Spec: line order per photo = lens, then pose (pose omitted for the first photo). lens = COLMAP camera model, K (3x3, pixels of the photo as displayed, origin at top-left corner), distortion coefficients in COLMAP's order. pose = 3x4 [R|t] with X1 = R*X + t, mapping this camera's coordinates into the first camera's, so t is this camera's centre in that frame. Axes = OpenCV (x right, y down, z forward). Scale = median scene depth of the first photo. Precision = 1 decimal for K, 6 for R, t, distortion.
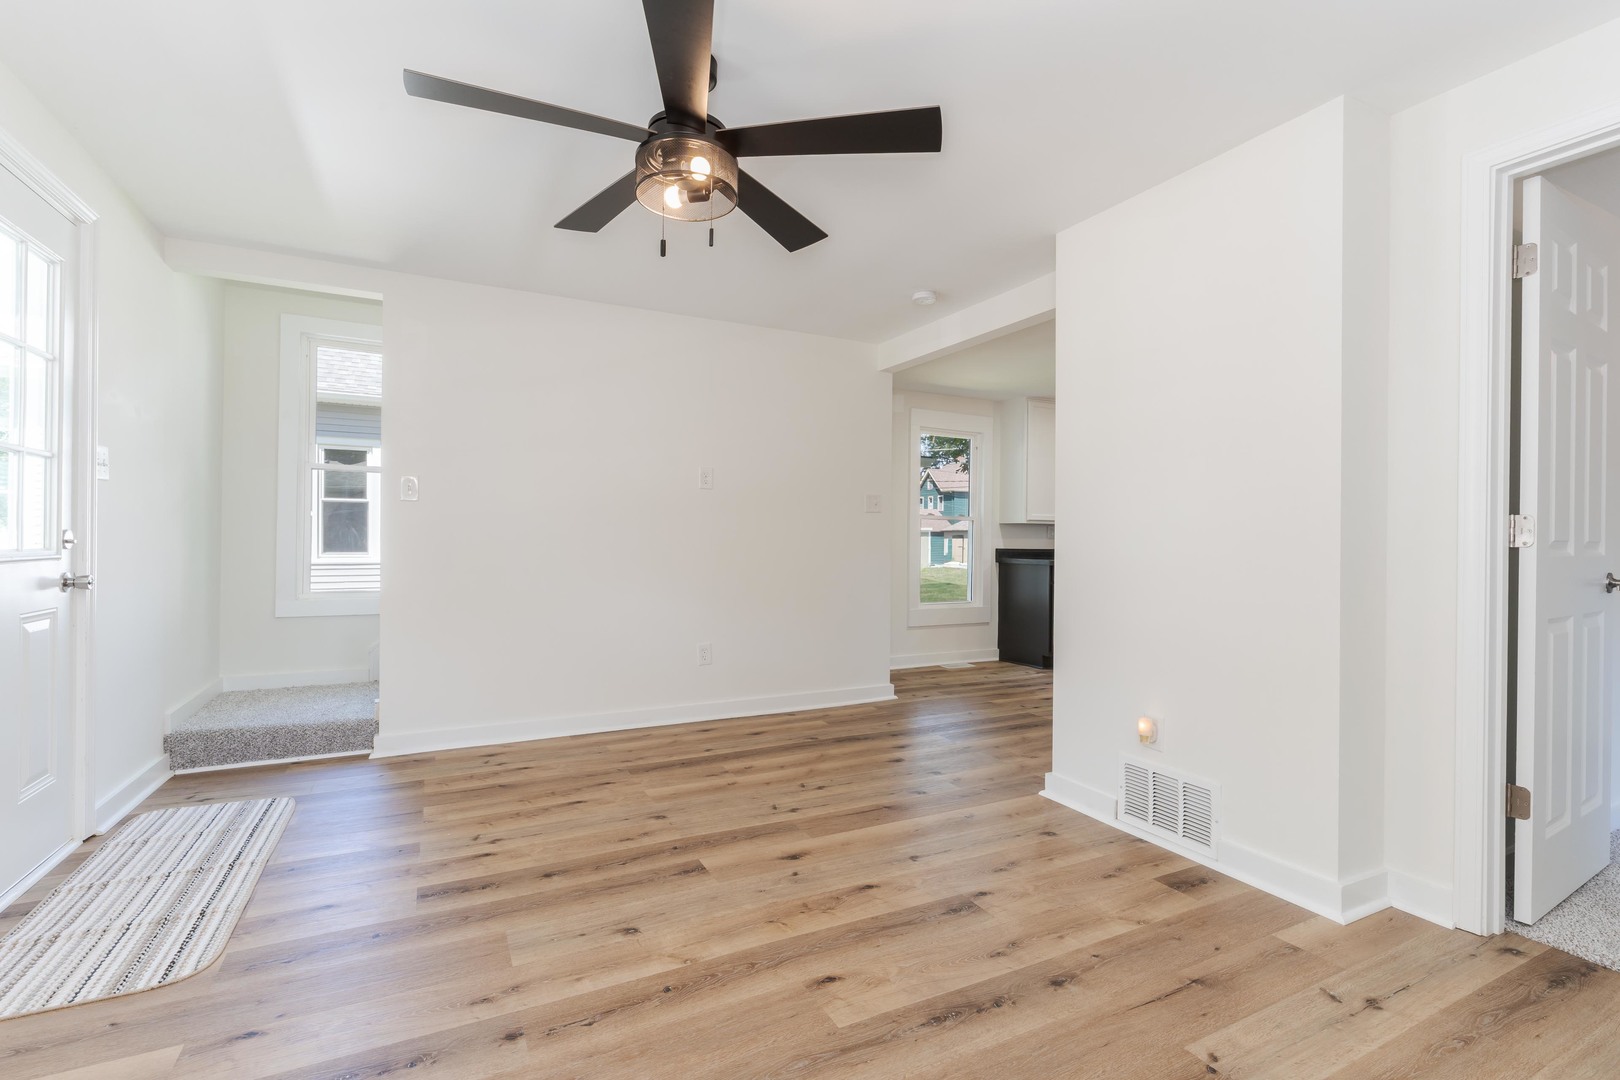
lens RADIAL K [[735.1, 0, 813.8], [0, 735.1, 536.7], [0, 0, 1]] dist [-0.008524, 0.001517]
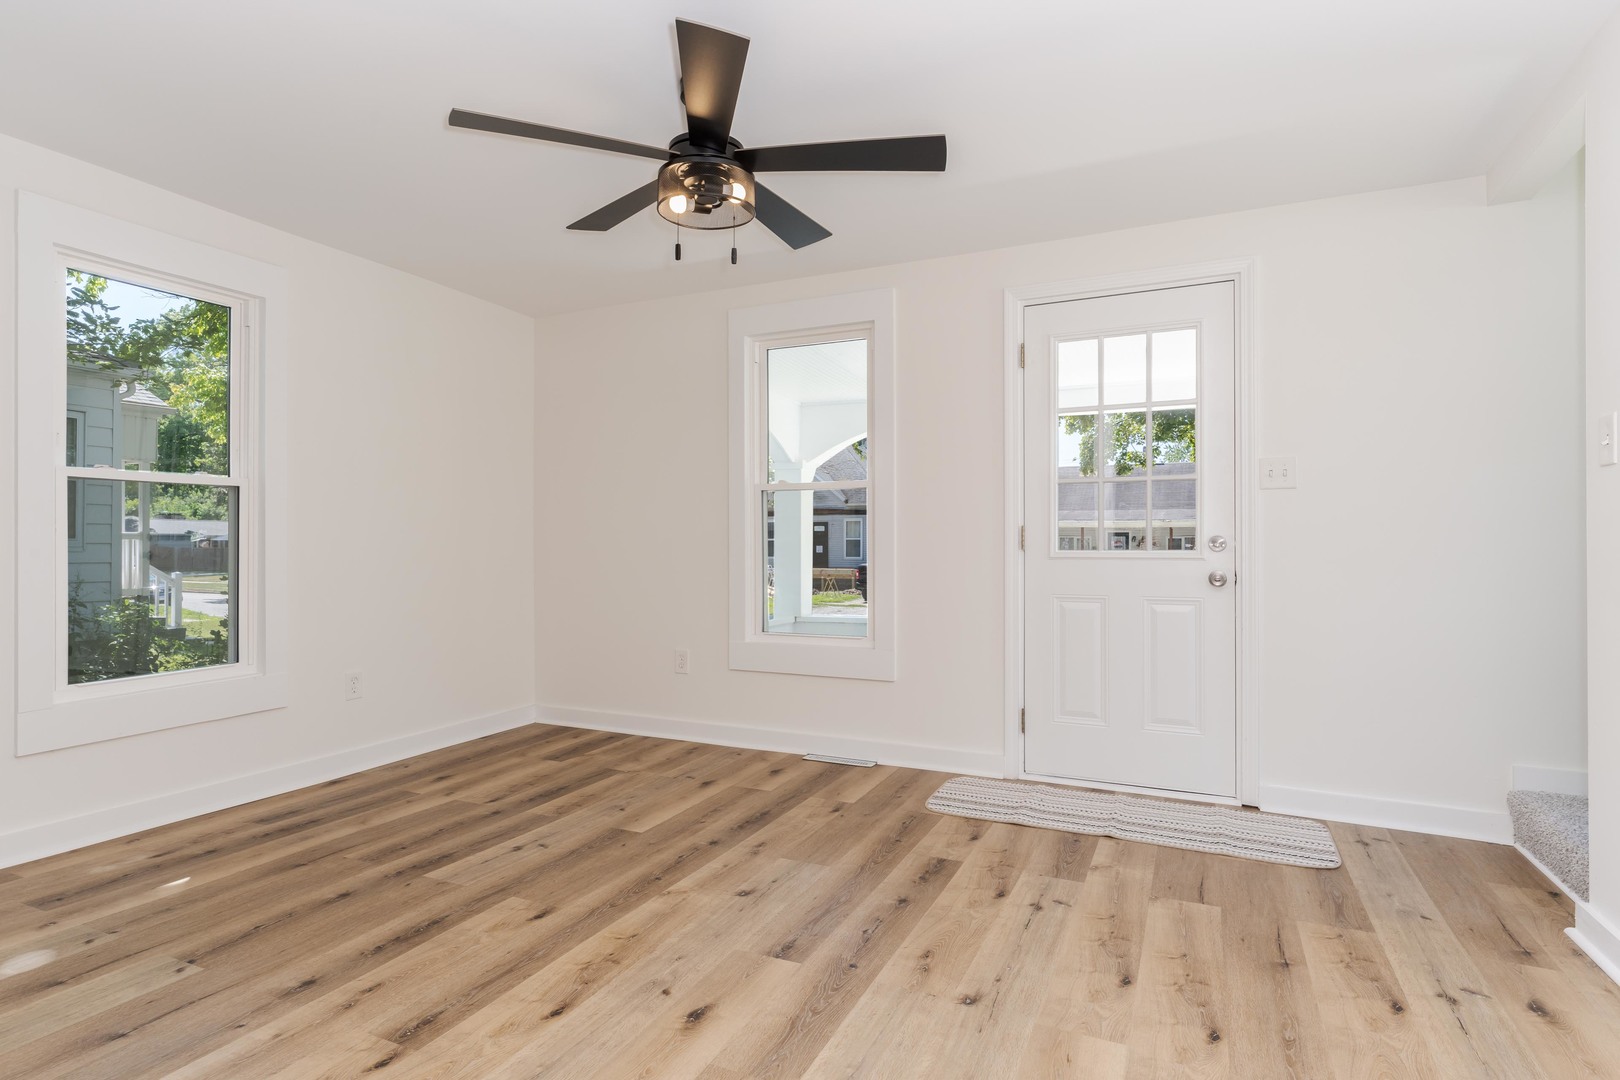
lens RADIAL K [[825.3, 0, 816.5], [0, 825.3, 550.9], [0, 0, 1]] dist [0.001197, -0.000793]
pose [[-0.790715, -0.007061, -0.612143, 0.389106], [-0.006275, 0.999974, -0.003429, 0.025749], [0.612152, 0.001130, -0.790740, 1.875383]]
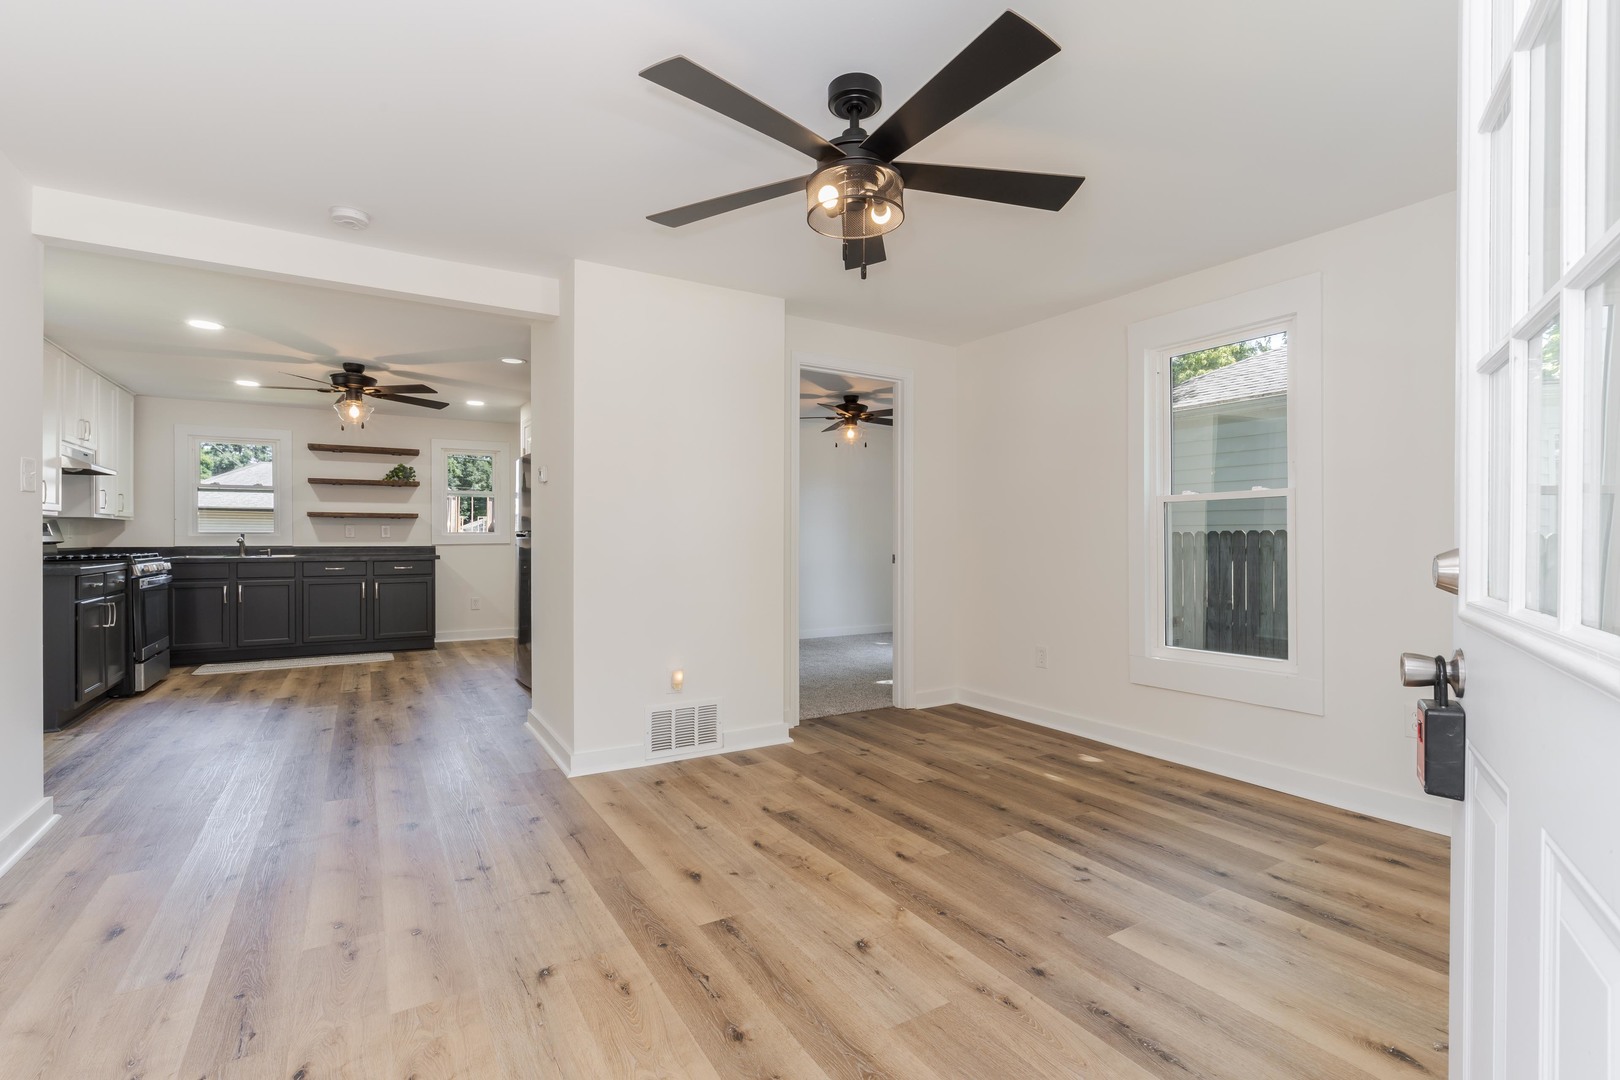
lens RADIAL K [[735.1, 0, 794.8], [0, 735.1, 539.3], [0, 0, 1]] dist [-0.008524, 0.001517]
pose [[-0.060692, -0.010531, 0.998101, -1.121128], [-0.005135, 0.999934, 0.010238, -0.015129], [-0.998143, -0.004504, -0.060742, 1.057503]]
